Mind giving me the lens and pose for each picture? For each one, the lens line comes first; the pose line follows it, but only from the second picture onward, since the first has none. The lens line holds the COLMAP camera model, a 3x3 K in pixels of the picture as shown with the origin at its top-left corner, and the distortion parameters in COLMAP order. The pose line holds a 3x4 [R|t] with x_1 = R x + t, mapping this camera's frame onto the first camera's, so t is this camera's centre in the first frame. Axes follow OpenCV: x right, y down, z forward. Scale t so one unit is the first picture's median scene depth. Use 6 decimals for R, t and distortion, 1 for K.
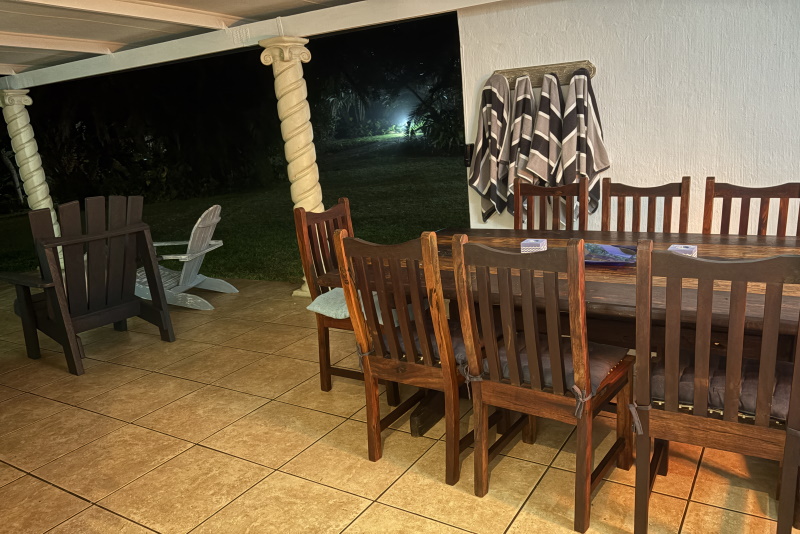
lens RADIAL K [[582.7, 0, 400.9], [0, 582.7, 315.9], [0, 0, 1]] dist [0.012439, 0.003518]
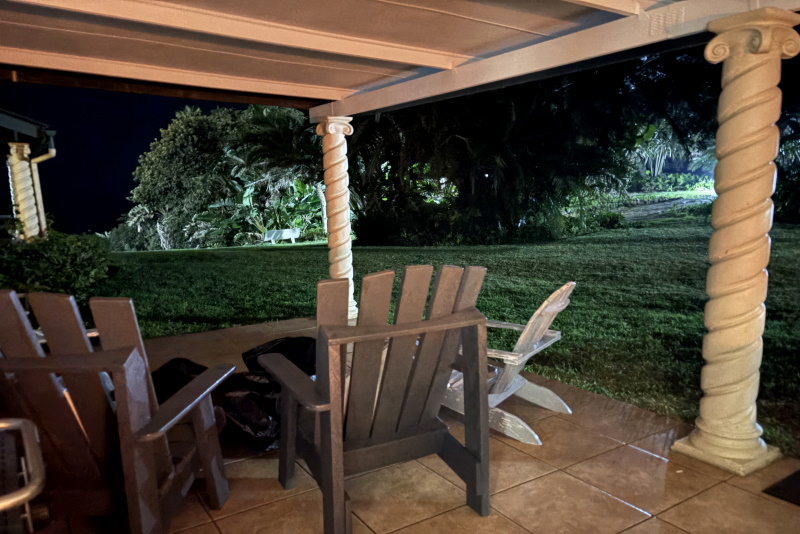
lens RADIAL K [[582.7, 0, 400.9], [0, 582.7, 315.9], [0, 0, 1]] dist [0.012439, 0.003518]
pose [[0.900448, 0.148384, -0.408871, -0.206855], [-0.180175, 0.982816, -0.040120, -0.090272], [0.395892, 0.109795, 0.911710, 0.328995]]
